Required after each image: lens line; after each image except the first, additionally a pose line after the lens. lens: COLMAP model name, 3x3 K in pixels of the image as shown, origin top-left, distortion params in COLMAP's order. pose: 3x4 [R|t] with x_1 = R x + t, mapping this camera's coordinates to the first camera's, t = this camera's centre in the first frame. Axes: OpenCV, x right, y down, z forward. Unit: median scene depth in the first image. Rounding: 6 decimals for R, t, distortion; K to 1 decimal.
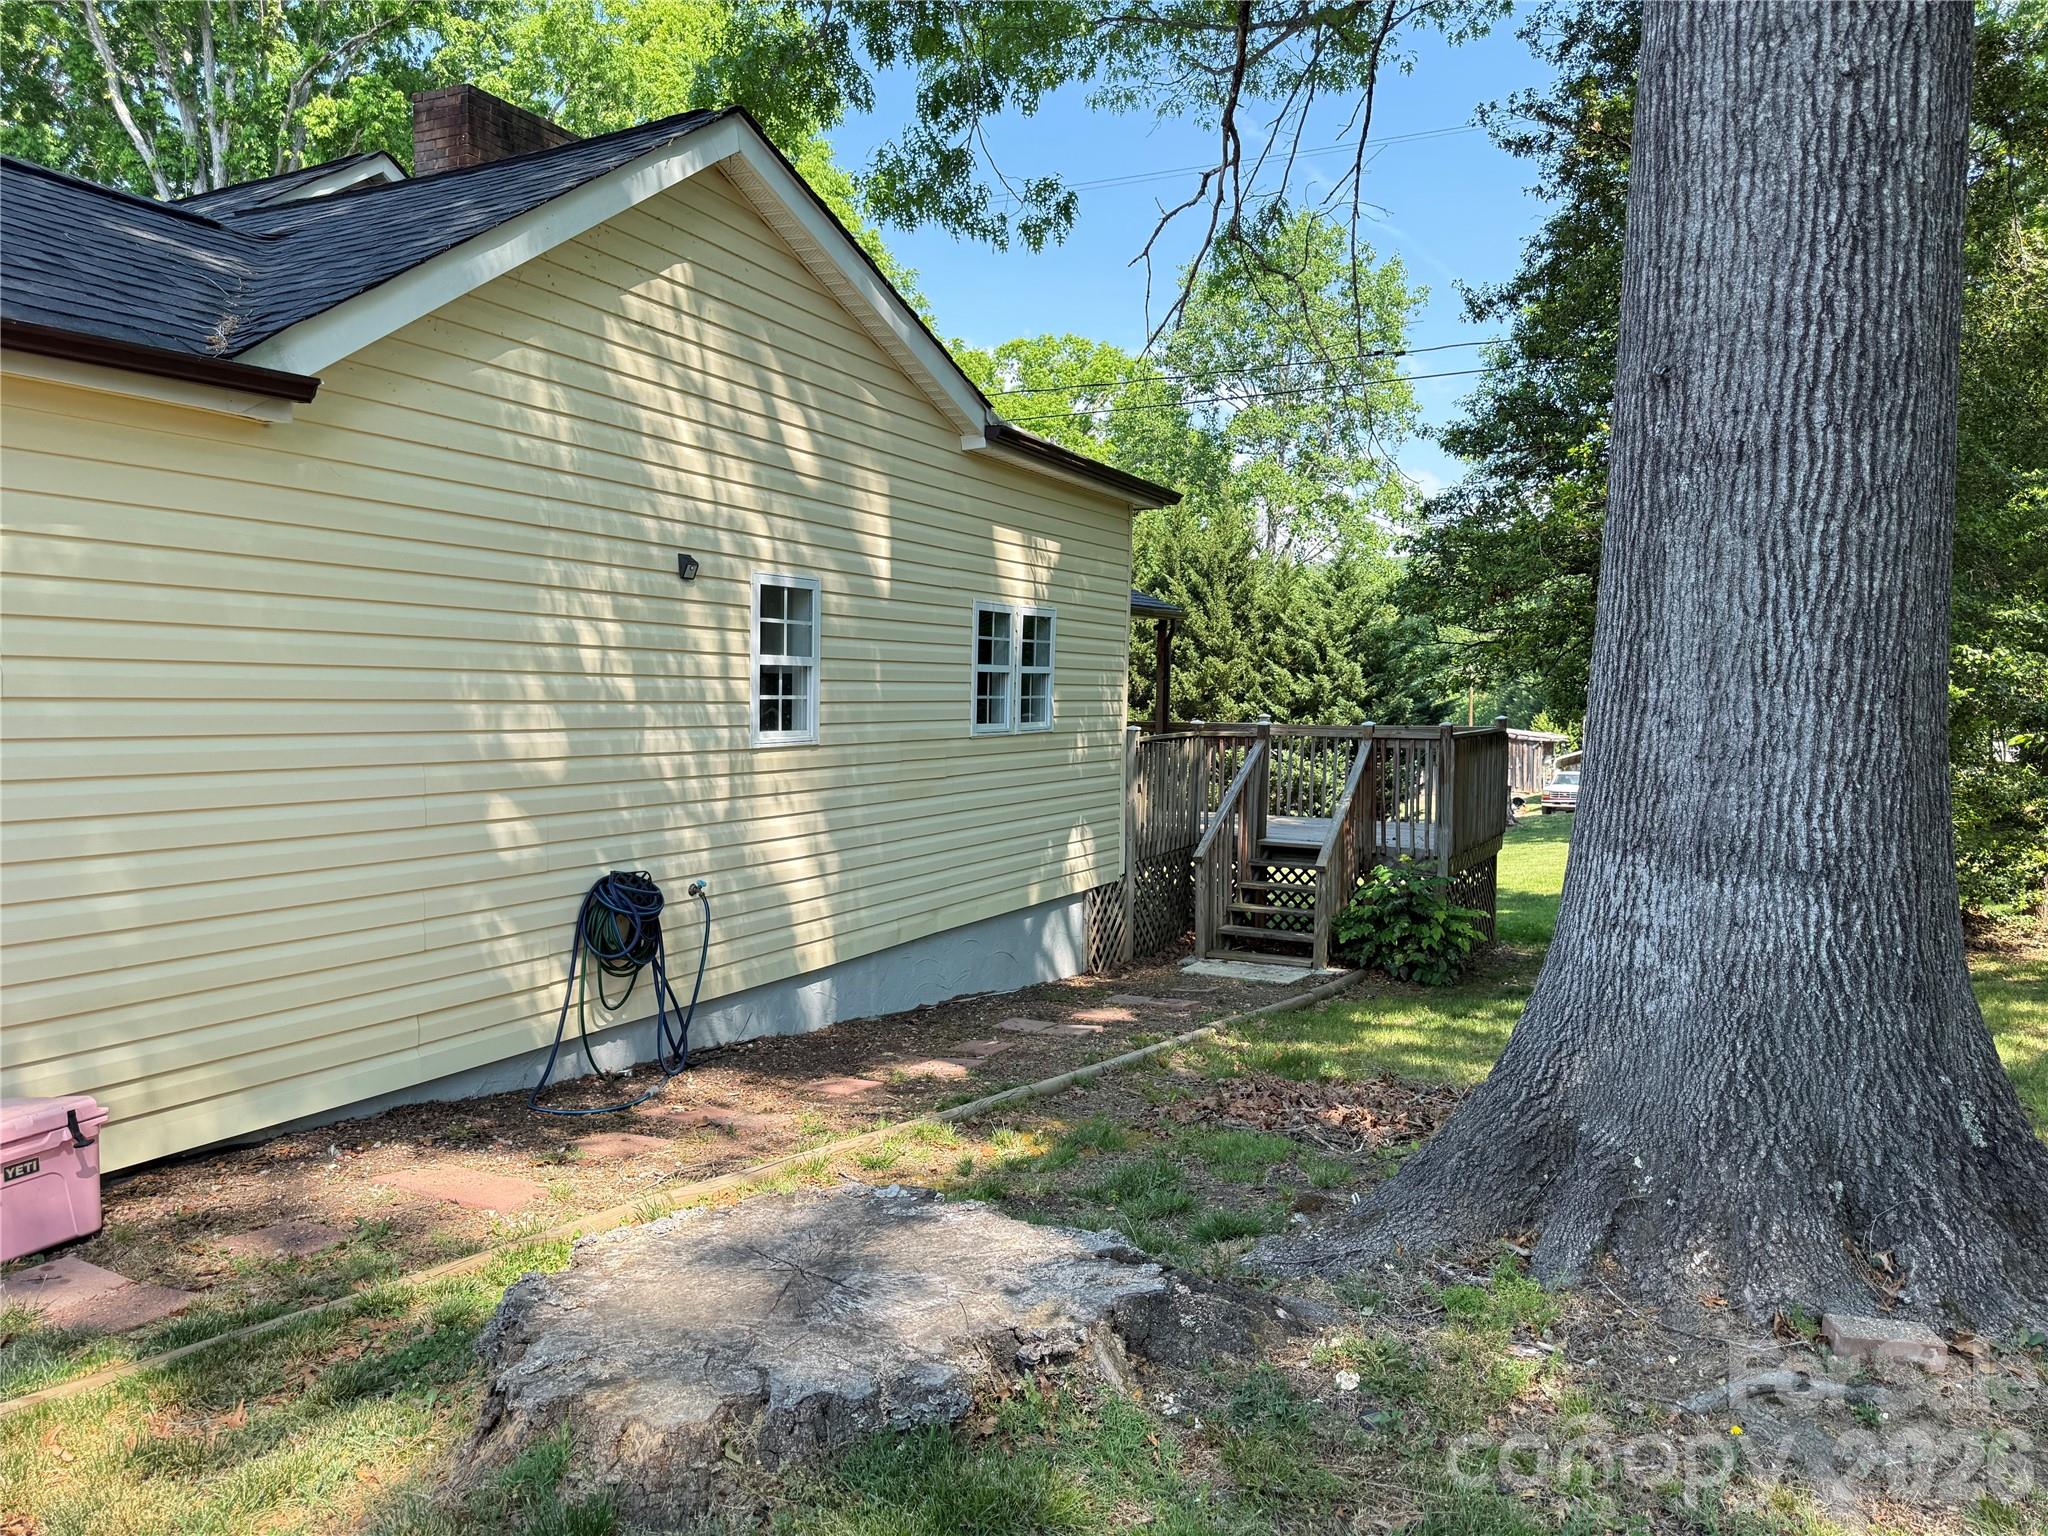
lens RADIAL K [[1438.6, 0, 1040.6], [0, 1438.6, 764.8], [0, 0, 1]] dist [0.063528, -0.074989]
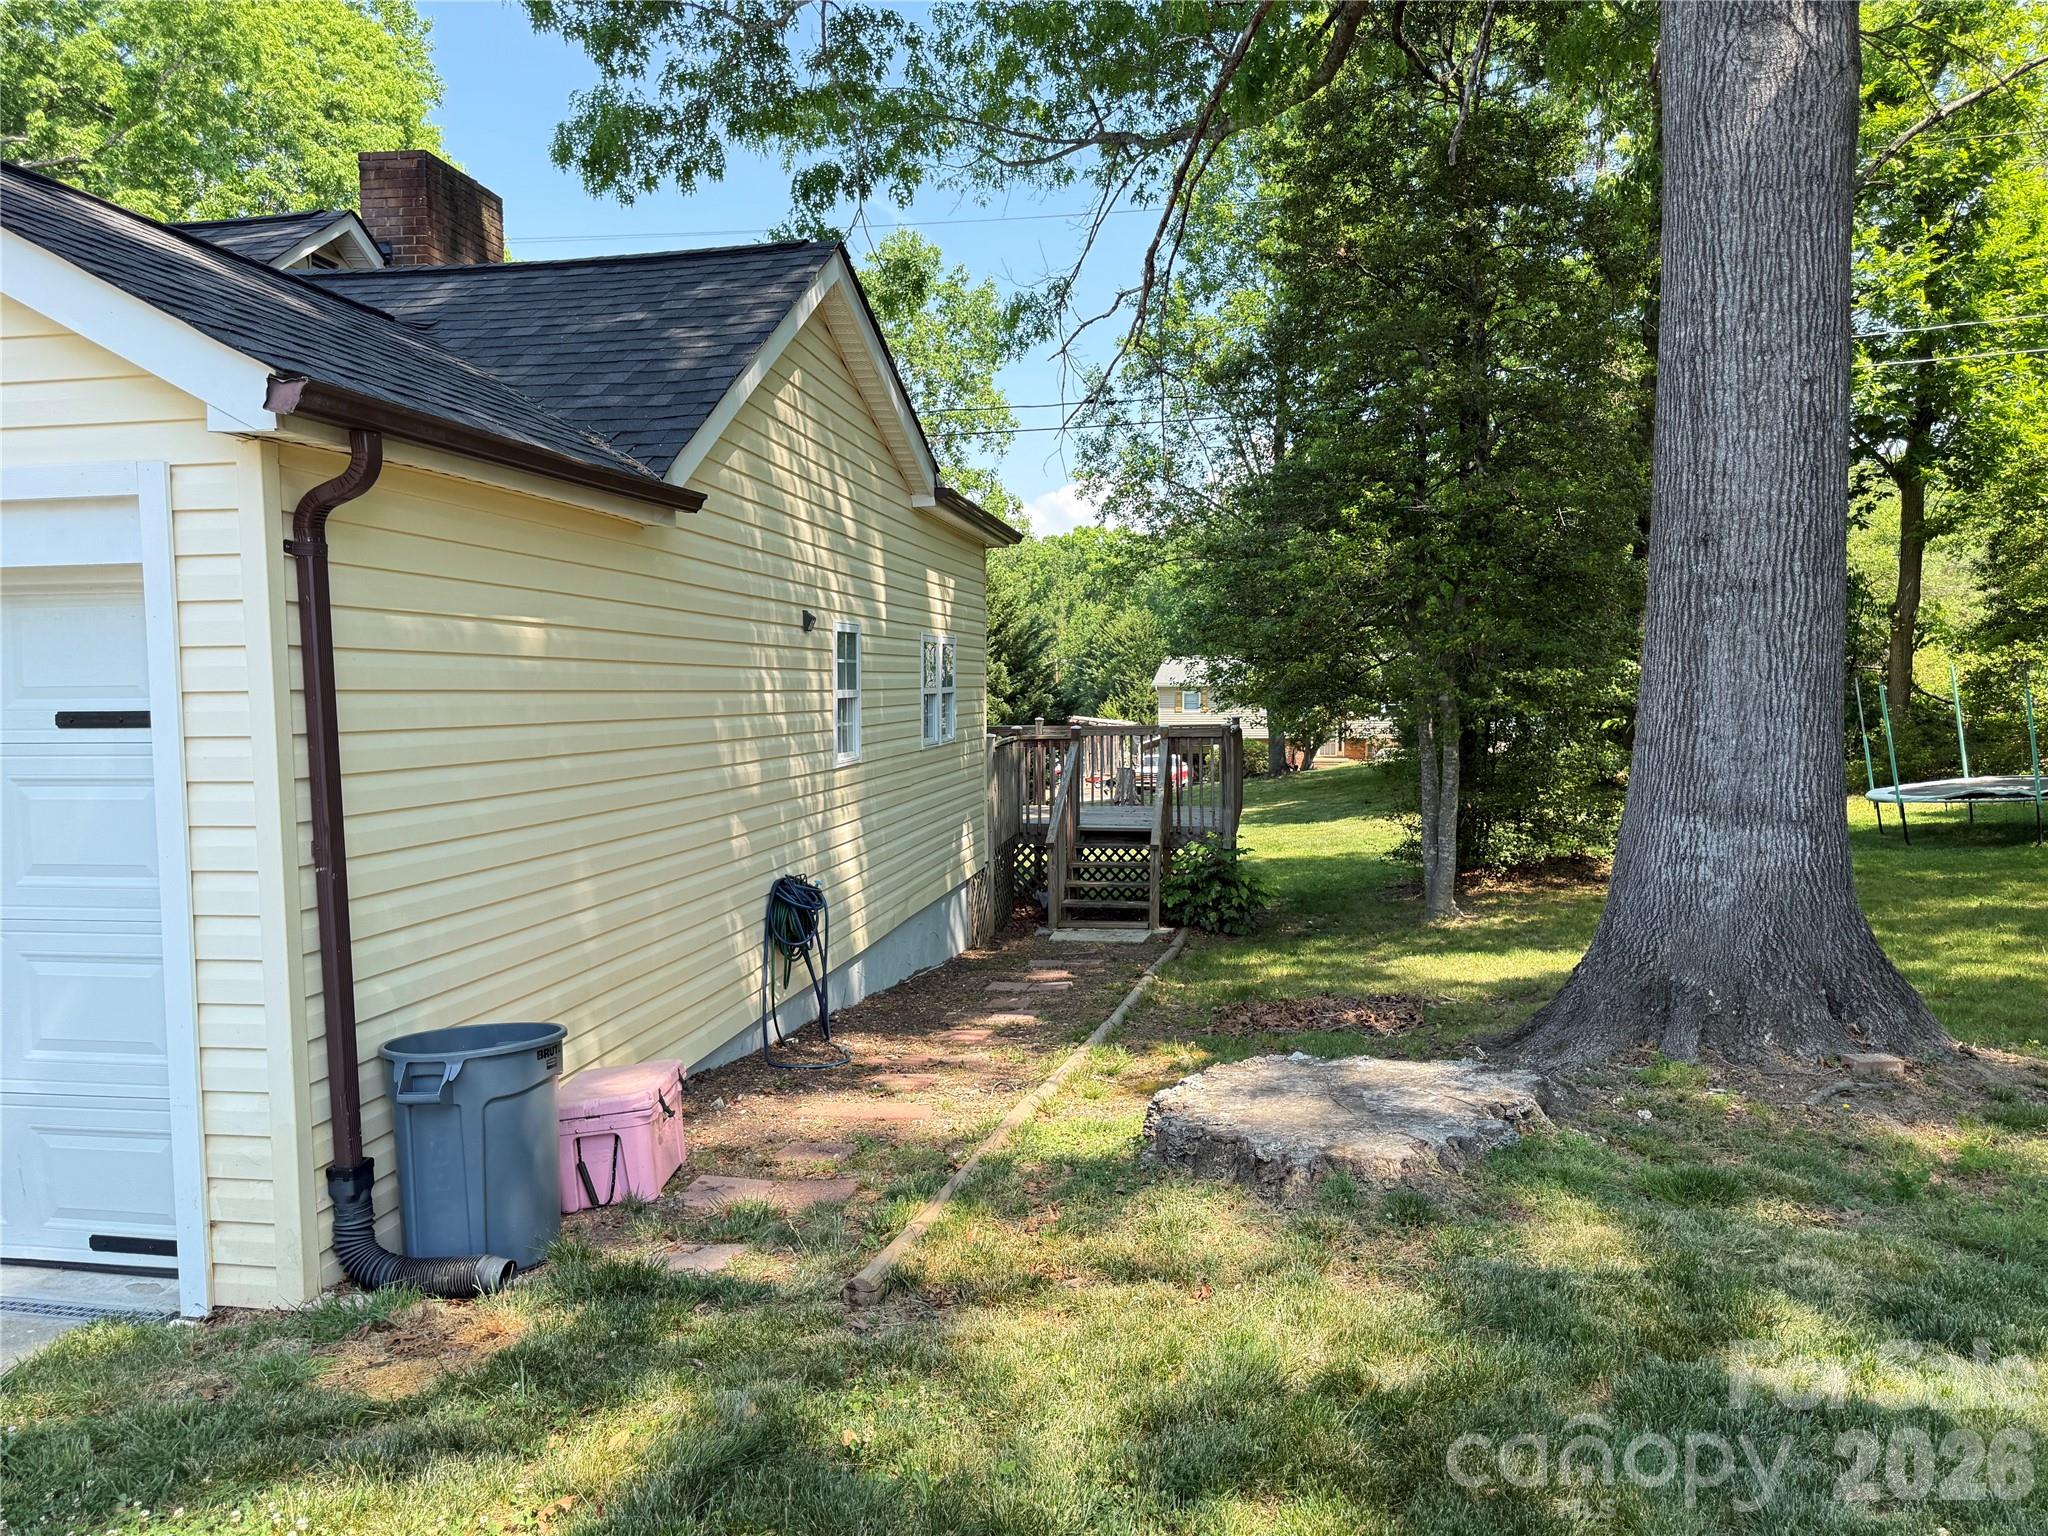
lens RADIAL K [[1438.6, 0, 1032.2], [0, 1438.6, 762.0], [0, 0, 1]] dist [0.063528, -0.074989]
pose [[0.952692, -0.036906, 0.301689, -0.838697], [0.035767, 0.999317, 0.009300, -0.045357], [-0.301827, 0.001930, 0.953361, -0.394210]]
